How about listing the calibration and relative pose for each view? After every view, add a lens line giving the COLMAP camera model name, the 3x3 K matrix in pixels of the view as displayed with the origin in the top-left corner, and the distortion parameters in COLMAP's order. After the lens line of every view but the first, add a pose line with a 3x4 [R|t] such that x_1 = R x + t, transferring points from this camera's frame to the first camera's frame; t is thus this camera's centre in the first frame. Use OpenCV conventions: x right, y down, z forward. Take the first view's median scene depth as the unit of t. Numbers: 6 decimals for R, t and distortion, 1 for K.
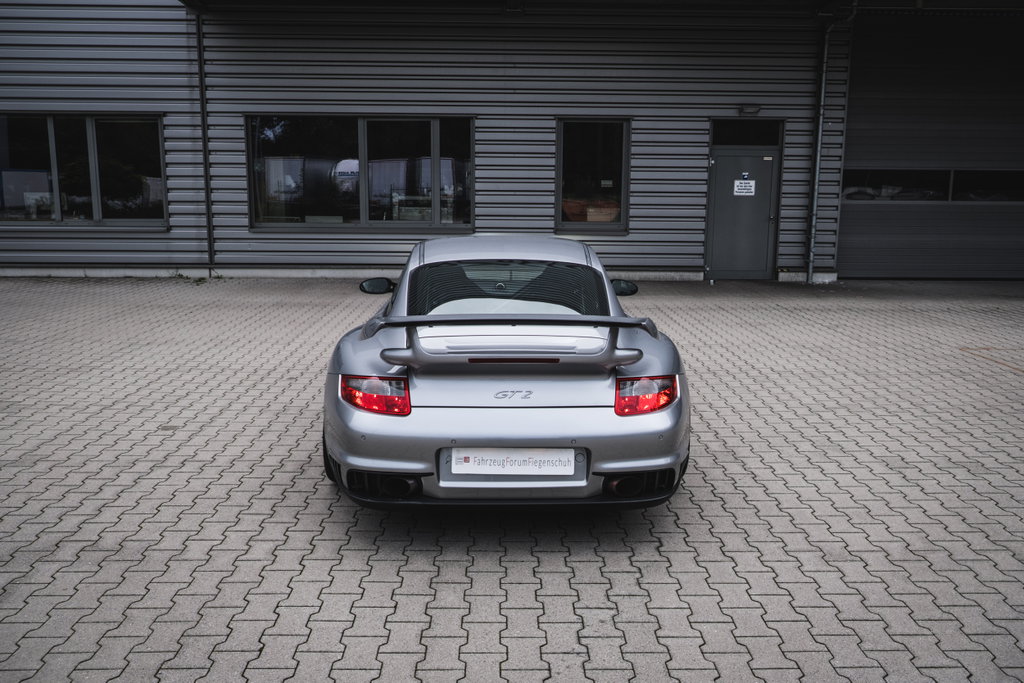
lens RADIAL K [[815.5, 0, 512.0], [0, 815.5, 341.5], [0, 0, 1]] dist [-0.003828, -0.001535]
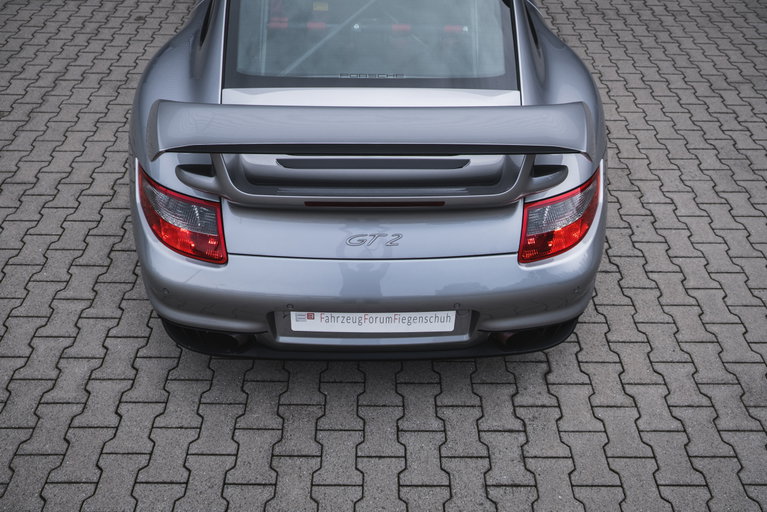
lens RADIAL K [[614.9, 0, 383.5], [0, 614.9, 256.0], [0, 0, 1]] dist [-0.001379, 0.002574]
pose [[0.999892, 0.014578, 0.001632, 0.002236], [-0.013205, 0.846072, 0.532905, -0.050310], [0.006388, -0.532869, 0.846173, 0.140555]]
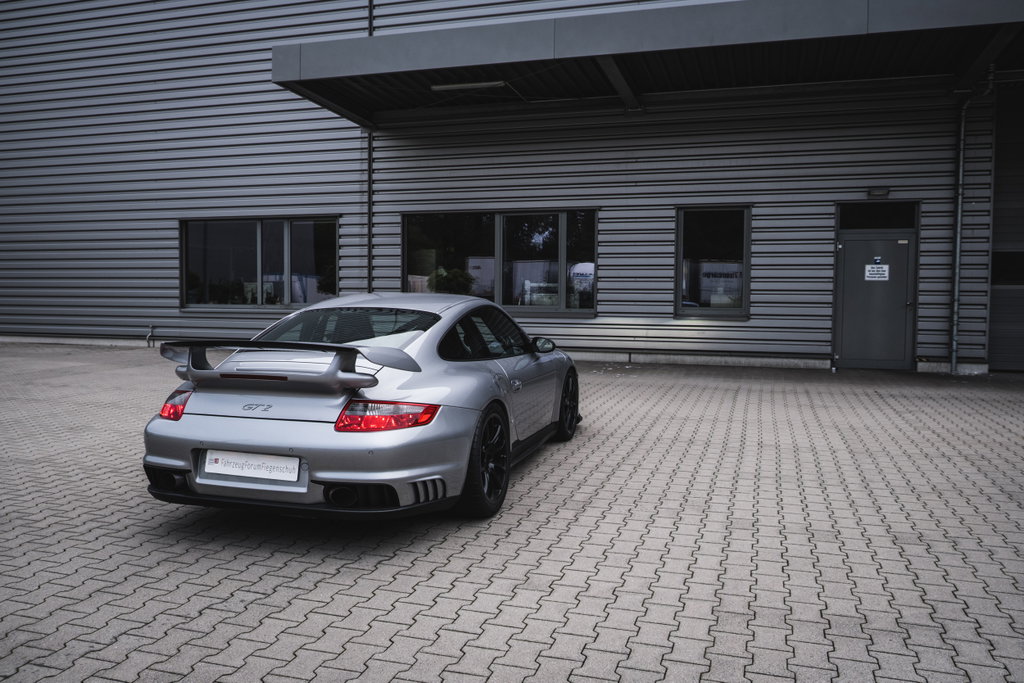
lens RADIAL K [[795.4, 0, 512.0], [0, 795.4, 341.5], [0, 0, 1]] dist [-0.015125, 0.000116]
pose [[0.950169, 0.017752, -0.311229, 0.176492], [-0.055632, 0.992007, -0.113257, 0.020189], [0.306731, 0.124928, 0.943562, 0.008070]]
